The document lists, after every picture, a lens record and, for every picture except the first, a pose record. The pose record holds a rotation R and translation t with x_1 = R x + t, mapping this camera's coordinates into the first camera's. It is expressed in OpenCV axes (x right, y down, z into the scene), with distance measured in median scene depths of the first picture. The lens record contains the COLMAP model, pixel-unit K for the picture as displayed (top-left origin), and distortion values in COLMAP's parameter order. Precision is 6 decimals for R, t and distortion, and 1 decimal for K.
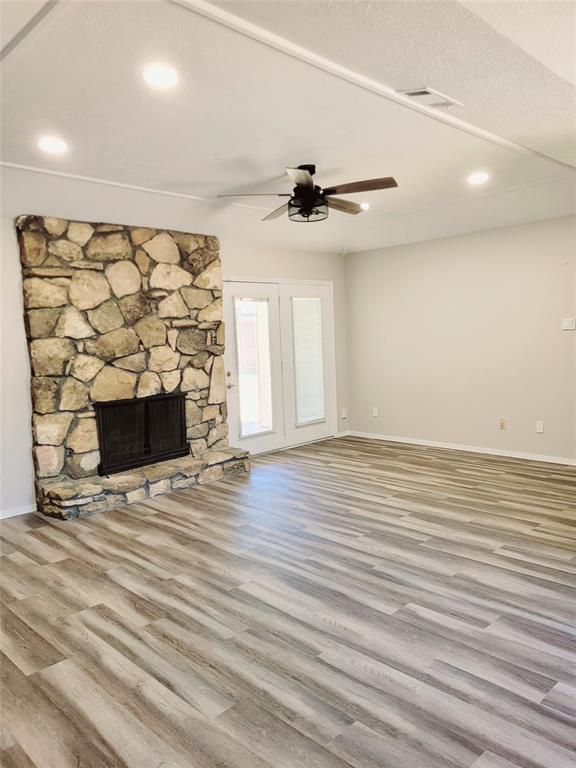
lens RADIAL K [[574.9, 0, 298.3], [0, 574.9, 368.6], [0, 0, 1]] dist [0.061584, -0.061603]
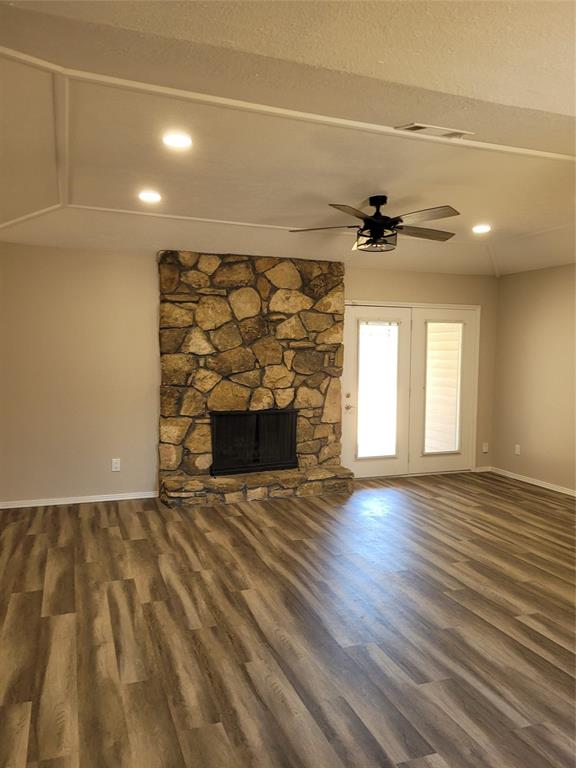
lens RADIAL K [[581.3, 0, 291.6], [0, 581.3, 380.1], [0, 0, 1]] dist [0.046017, -0.061306]
pose [[0.910330, 0.069906, -0.407937, 0.259593], [-0.072362, 0.997334, 0.009429, -0.025113], [0.407508, 0.020936, 0.912962, 0.012072]]
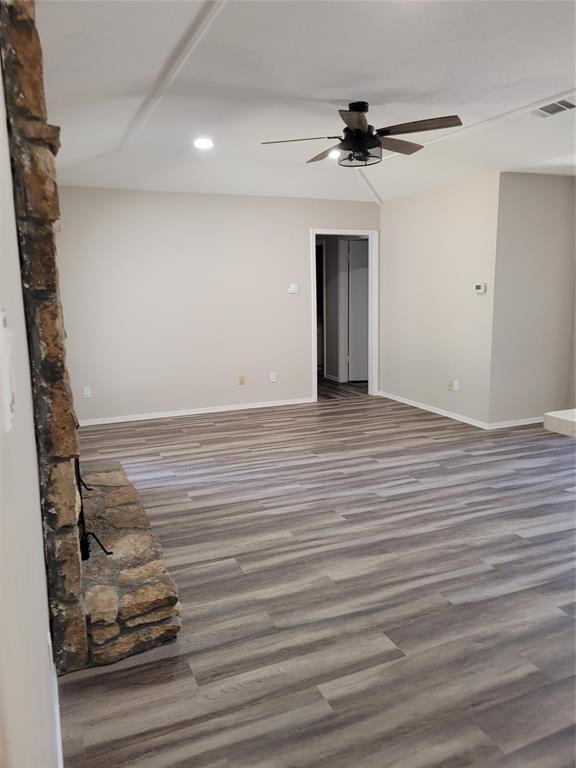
lens RADIAL K [[575.0, 0, 288.0], [0, 575.0, 384.0], [0, 0, 1]] dist [0.052032, -0.061417]
pose [[0.369566, -0.131125, 0.919906, -0.736433], [0.058319, 0.991315, 0.117874, -0.021658], [-0.927373, 0.010086, 0.374003, 0.637581]]
